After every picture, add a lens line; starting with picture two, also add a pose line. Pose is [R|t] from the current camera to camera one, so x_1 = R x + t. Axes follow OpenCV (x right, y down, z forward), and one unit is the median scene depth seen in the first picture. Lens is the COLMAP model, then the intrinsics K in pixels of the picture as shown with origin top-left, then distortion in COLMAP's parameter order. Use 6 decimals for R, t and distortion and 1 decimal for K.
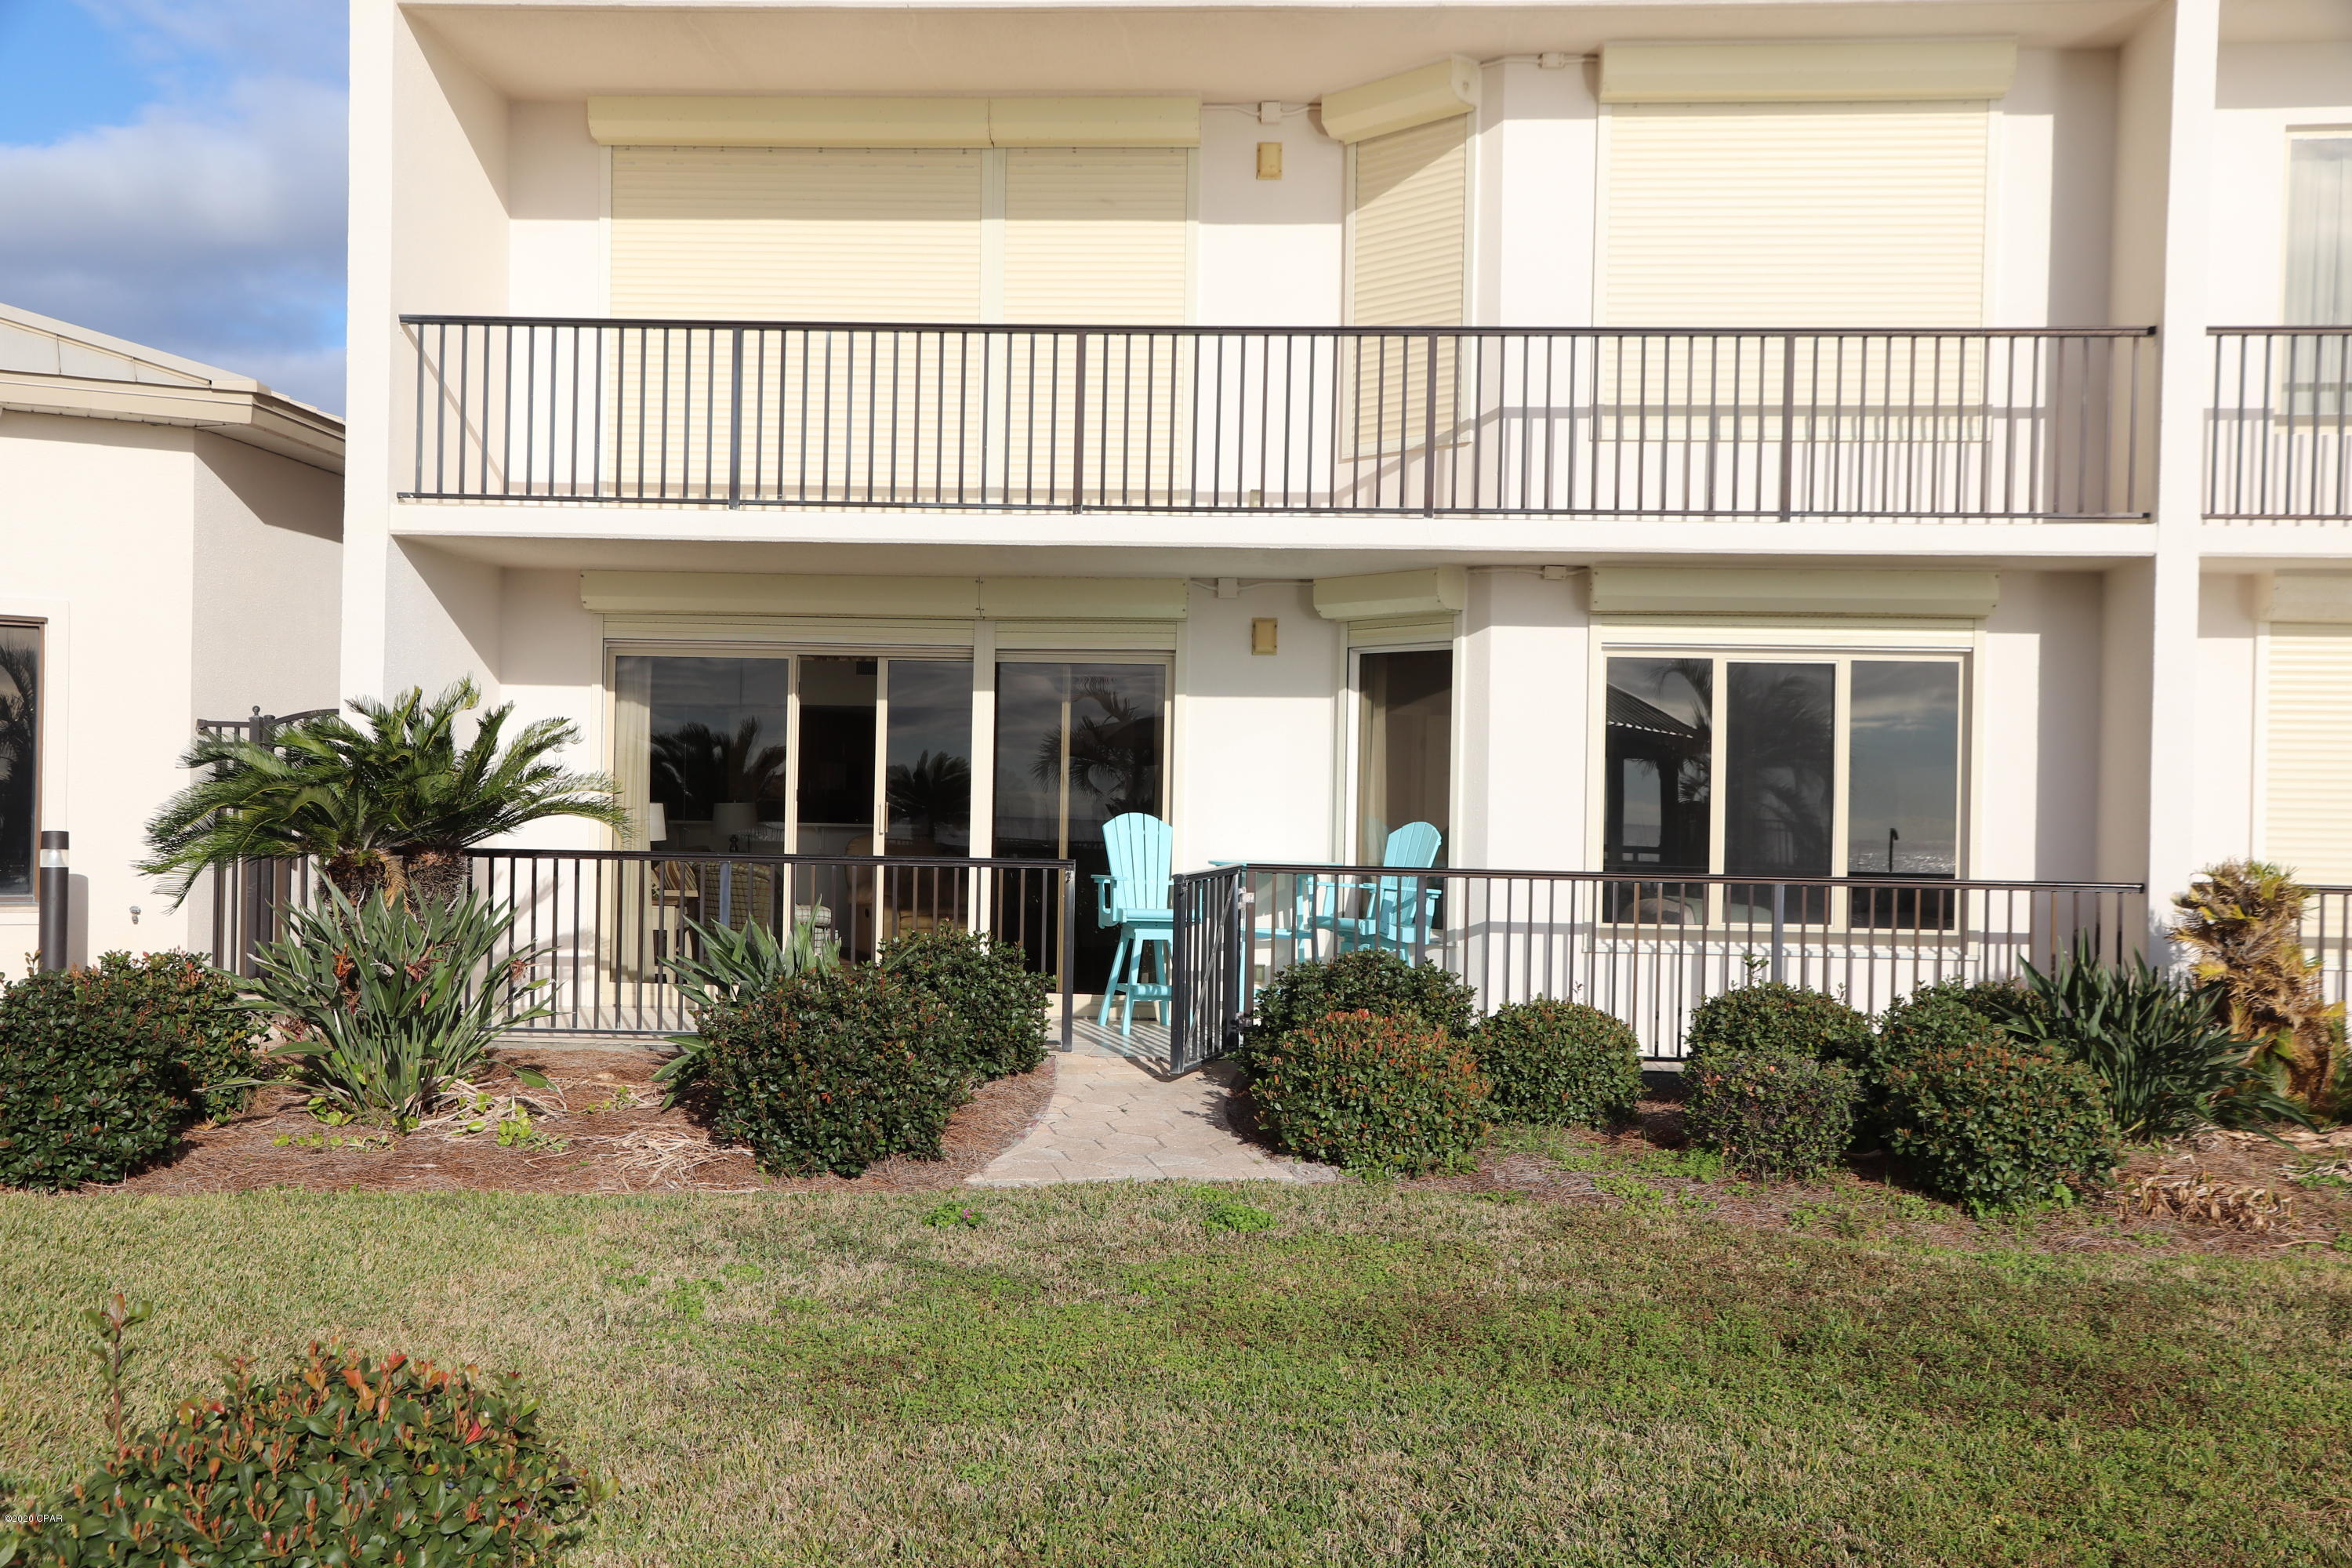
lens RADIAL K [[2417.2, 0, 1178.5], [0, 2417.2, 786.2], [0, 0, 1]] dist [0.026177, 0.000000]
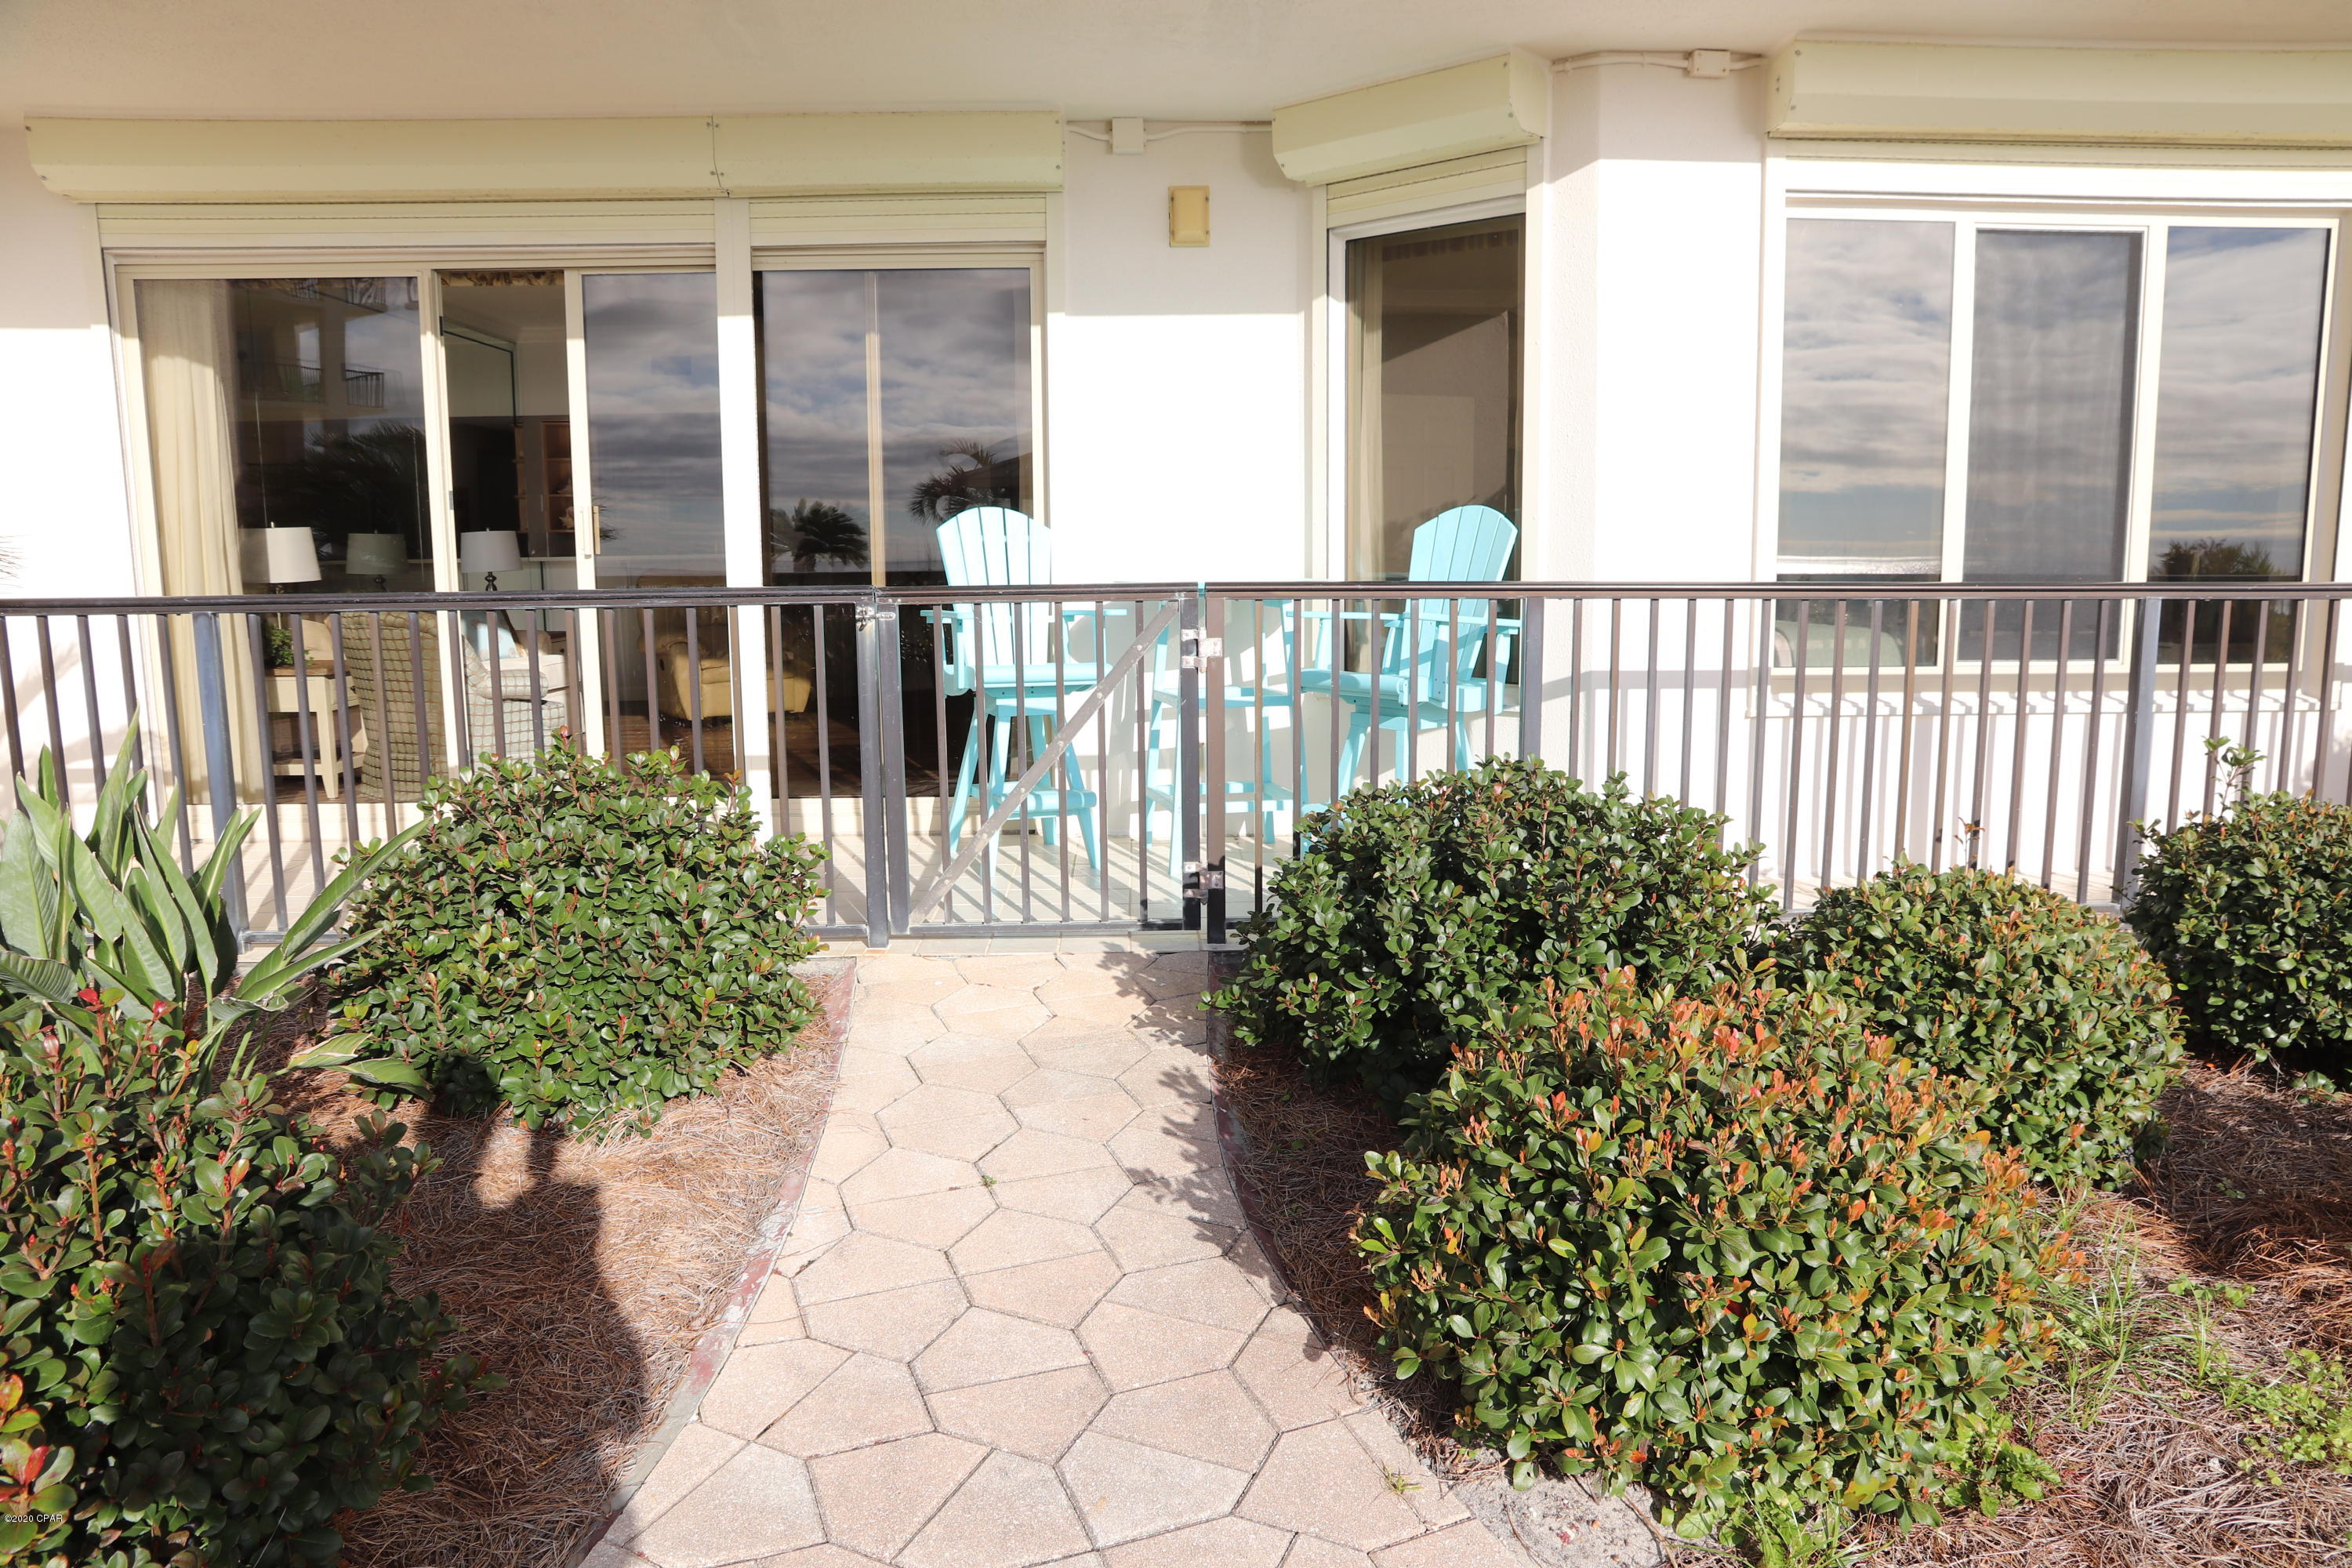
lens RADIAL K [[1619.8, 0, 1184.3], [0, 1619.8, 784.6], [0, 0, 1]] dist [-0.090557, 0.055271]
pose [[0.994902, -0.038491, 0.093209, -0.009976], [0.024036, 0.988164, 0.151507, 0.020612], [-0.097937, -0.148494, 0.984052, 0.604458]]
